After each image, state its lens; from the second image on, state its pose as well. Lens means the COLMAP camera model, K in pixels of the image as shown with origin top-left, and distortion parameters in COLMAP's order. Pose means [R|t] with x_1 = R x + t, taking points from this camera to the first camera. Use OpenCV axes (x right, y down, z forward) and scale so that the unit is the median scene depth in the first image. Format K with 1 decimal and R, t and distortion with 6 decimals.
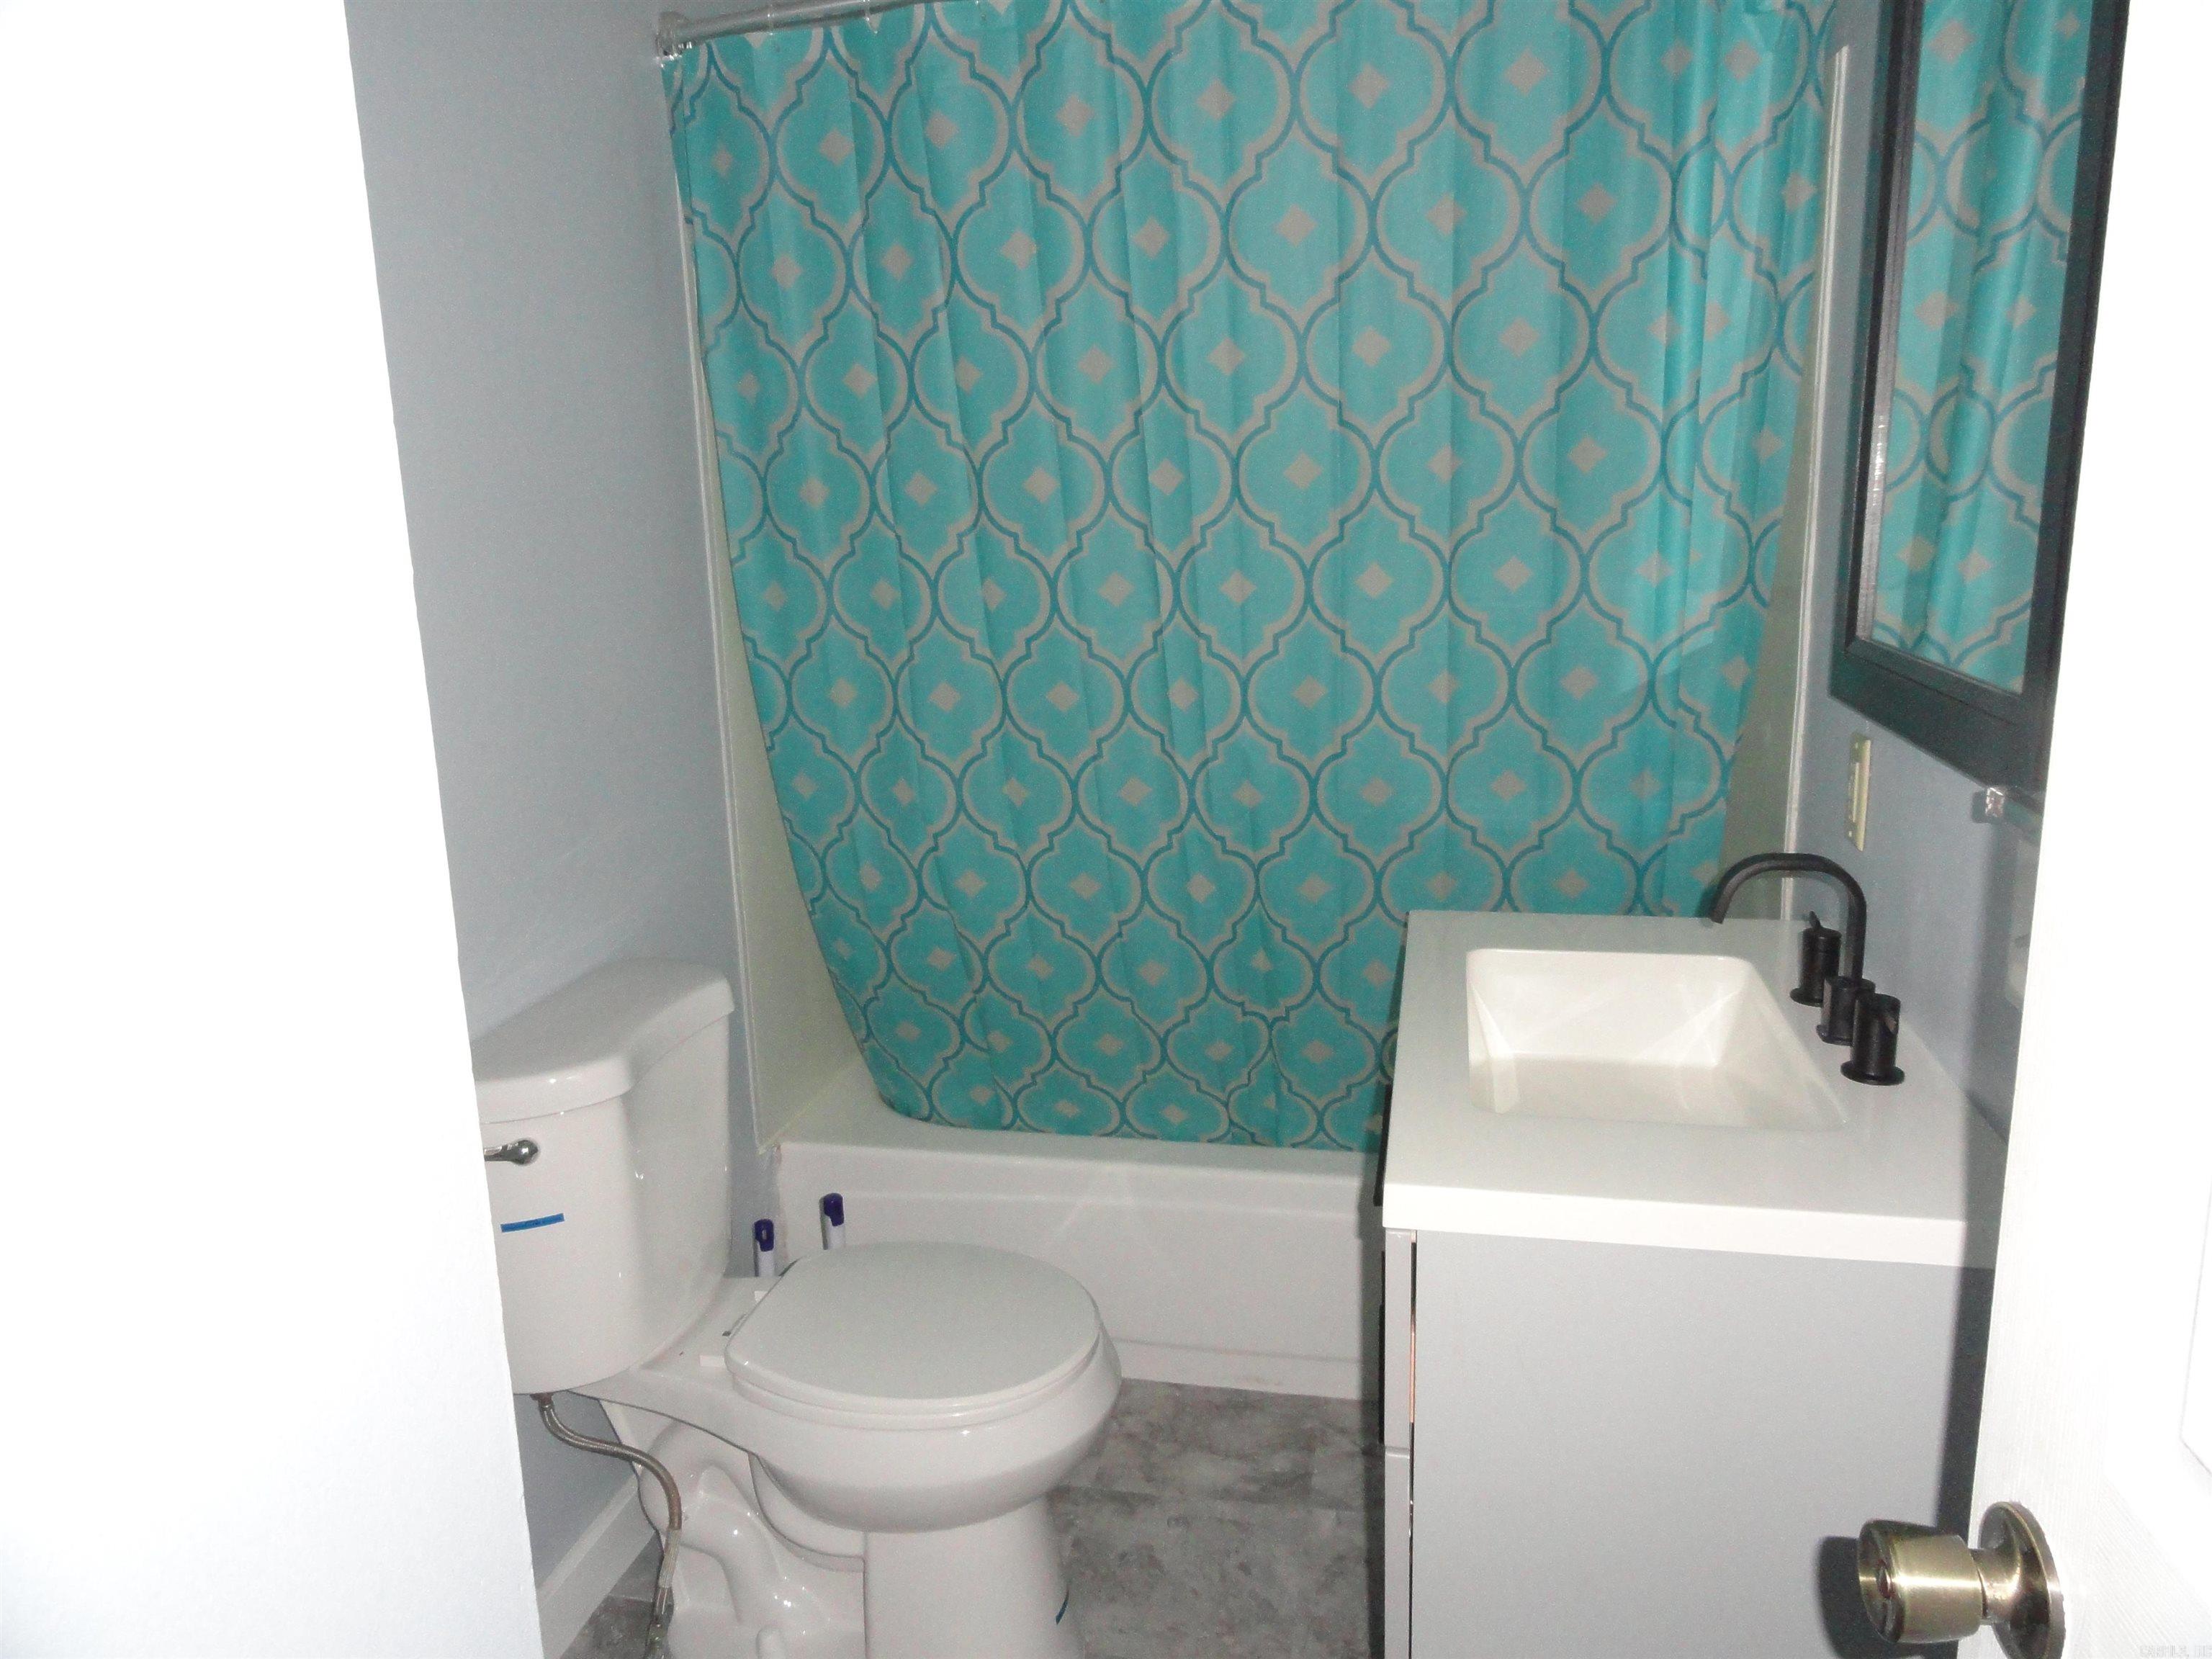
lens RADIAL K [[1540.5, 0, 1103.8], [0, 1540.5, 832.4], [0, 0, 1]] dist [-0.009176, 0.012054]
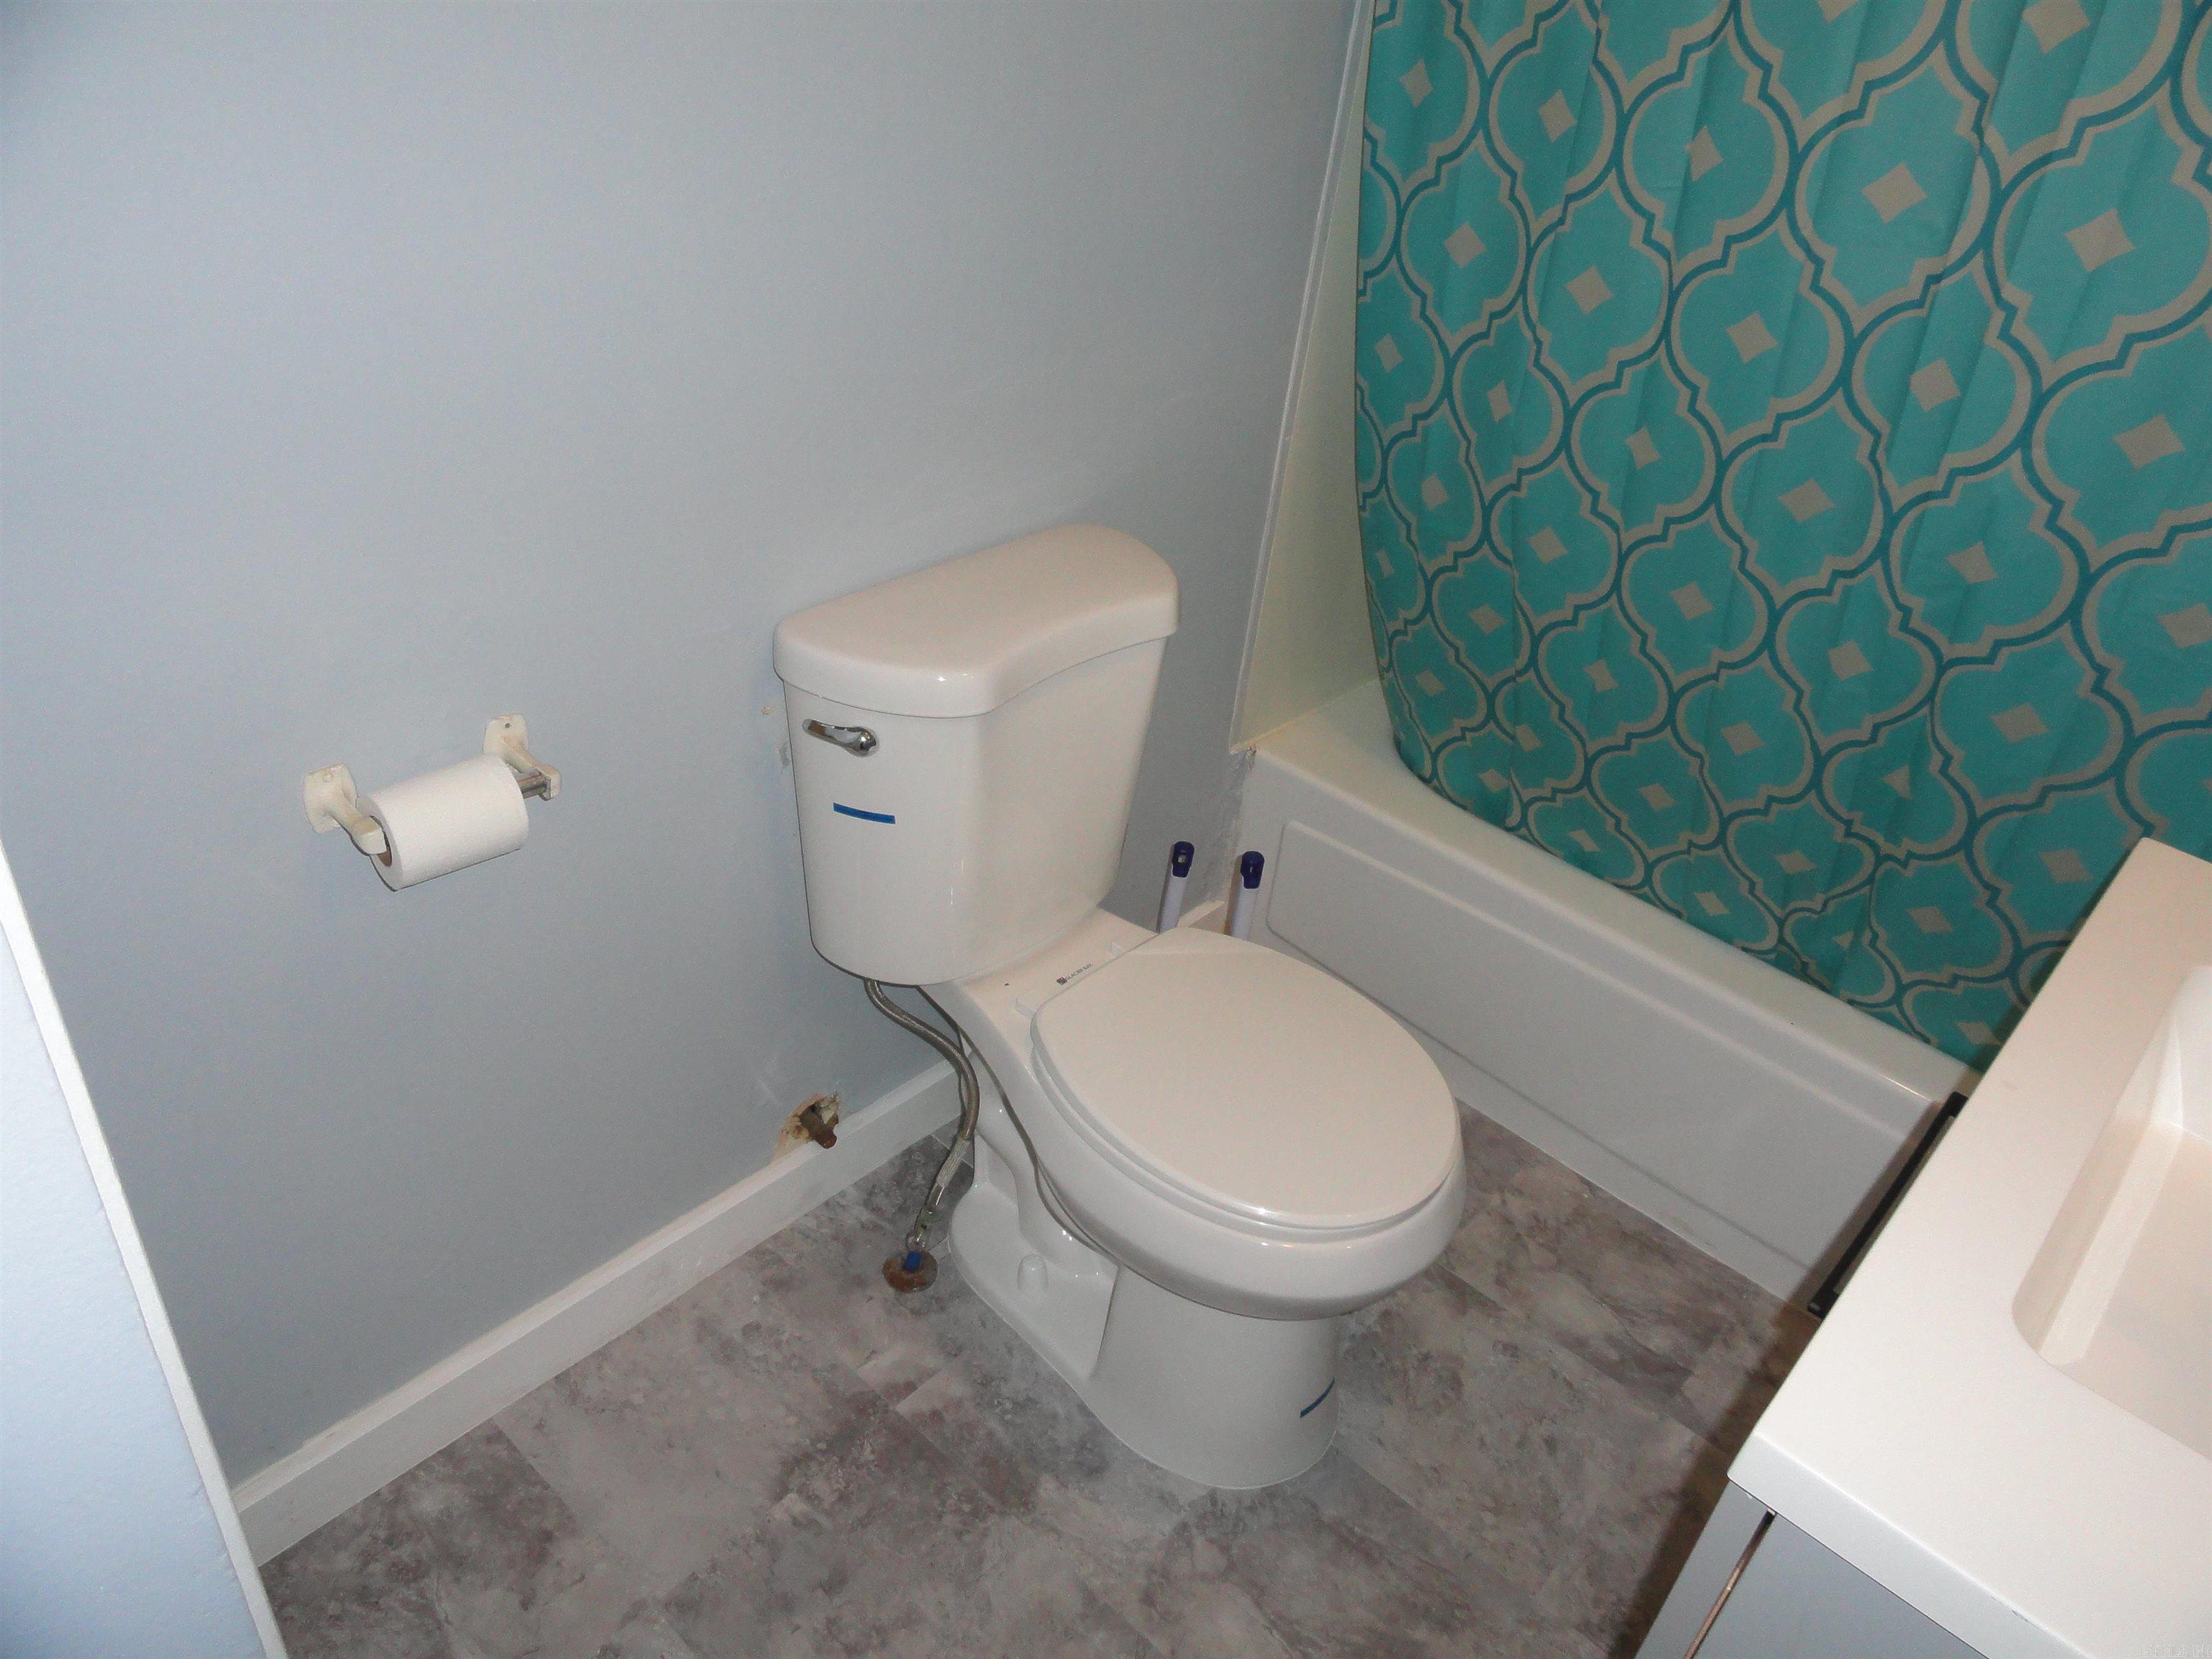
lens RADIAL K [[1540.5, 0, 1103.1], [0, 1540.5, 829.1], [0, 0, 1]] dist [-0.009176, 0.012054]
pose [[0.856665, 0.376902, -0.352237, 0.046874], [-0.236037, 0.893505, 0.382014, -0.082036], [0.458707, -0.244117, 0.854397, 0.228589]]
